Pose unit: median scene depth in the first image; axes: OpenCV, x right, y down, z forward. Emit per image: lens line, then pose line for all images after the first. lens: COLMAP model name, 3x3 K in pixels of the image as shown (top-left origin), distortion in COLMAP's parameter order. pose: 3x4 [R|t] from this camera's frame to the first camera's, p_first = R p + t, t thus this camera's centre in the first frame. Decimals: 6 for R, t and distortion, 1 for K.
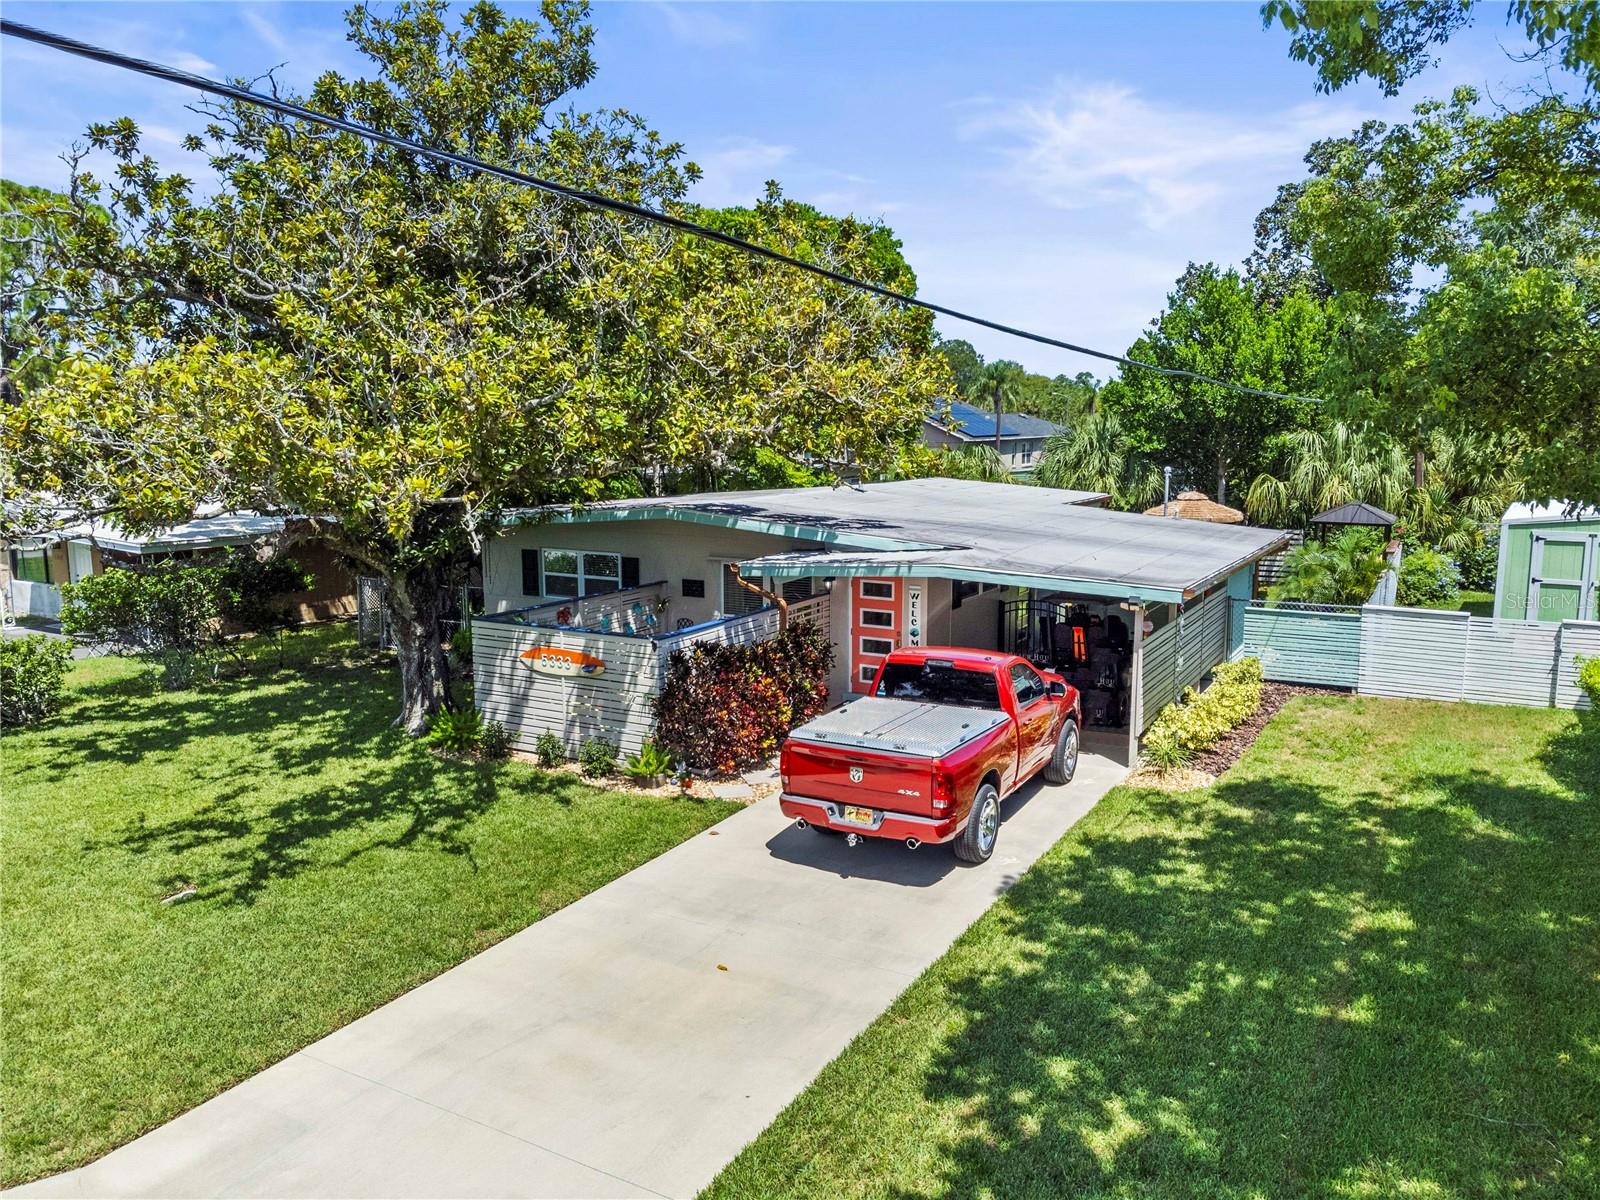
lens RADIAL K [[1192.6, 0, 800.0], [0, 1192.6, 600.0], [0, 0, 1]] dist [0.019095, -0.000740]
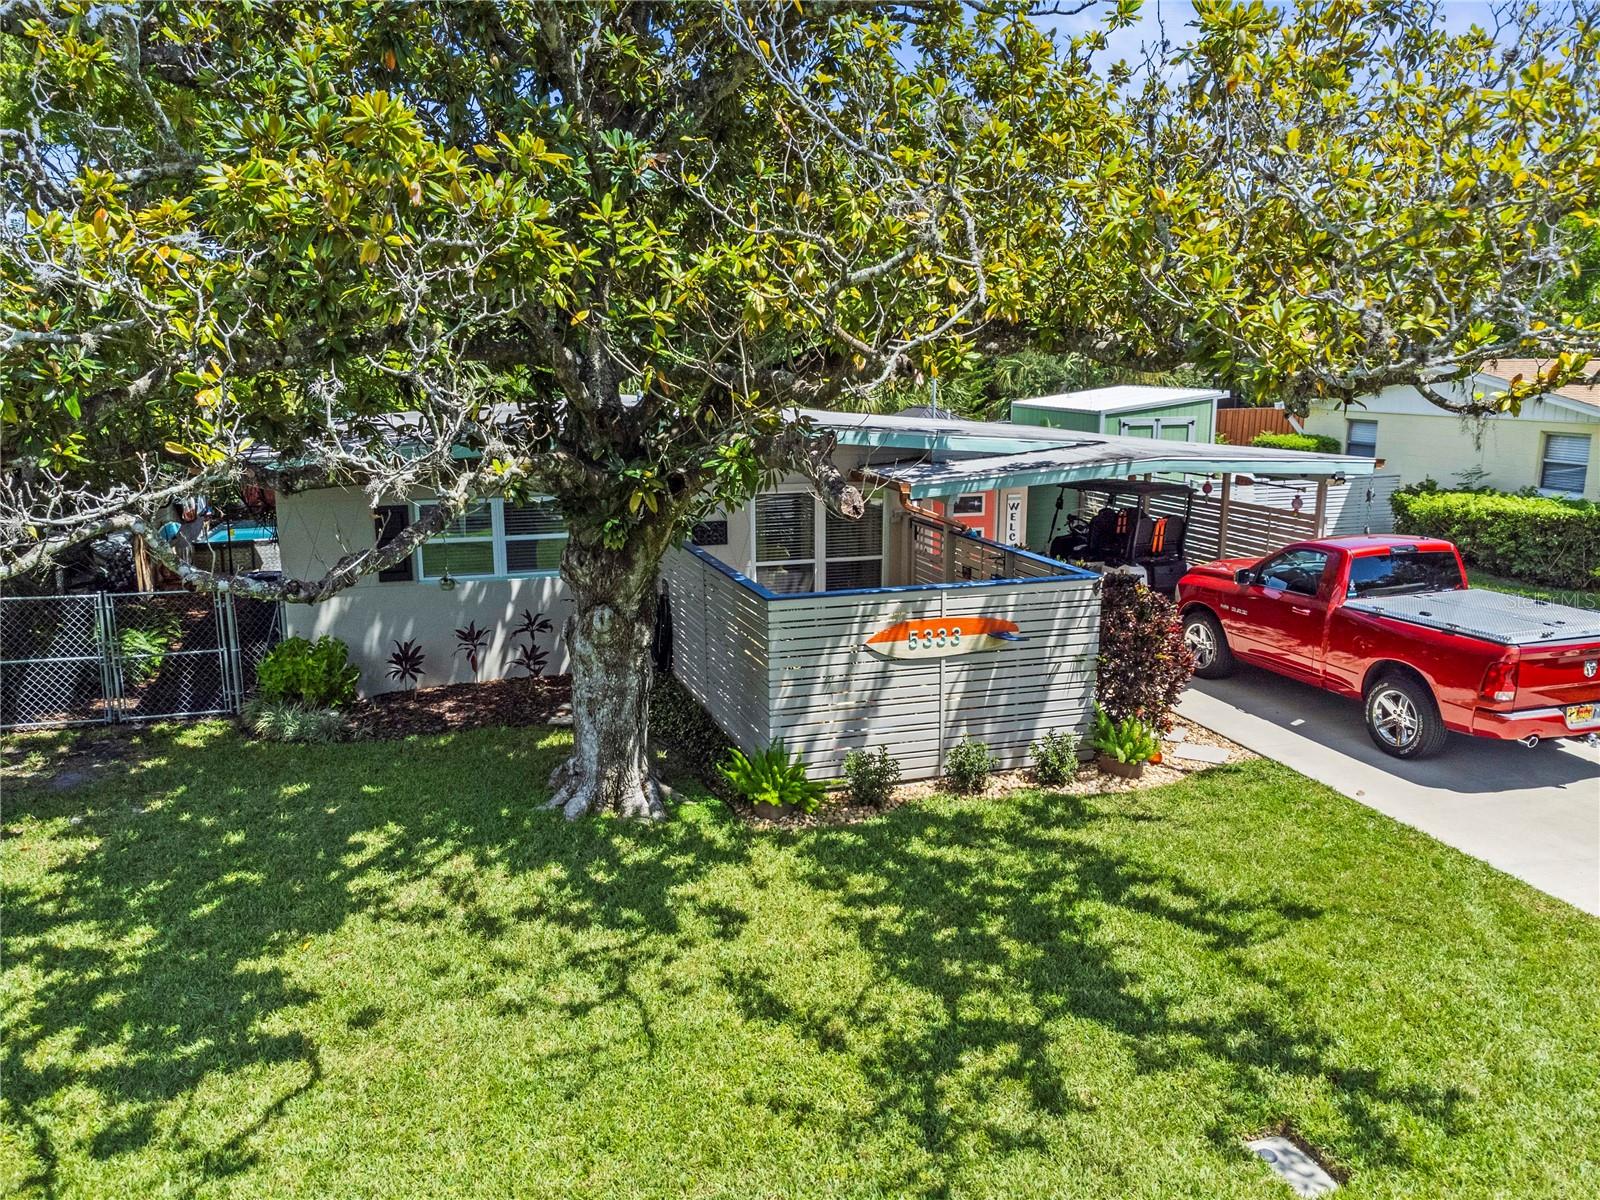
lens RADIAL K [[1192.6, 0, 800.0], [0, 1192.6, 600.0], [0, 0, 1]] dist [0.019095, -0.000740]
pose [[0.674211, -0.146577, 0.723847, -0.765000], [0.110364, 0.989098, 0.097493, -0.044729], [-0.730246, 0.014156, 0.683038, 0.623580]]
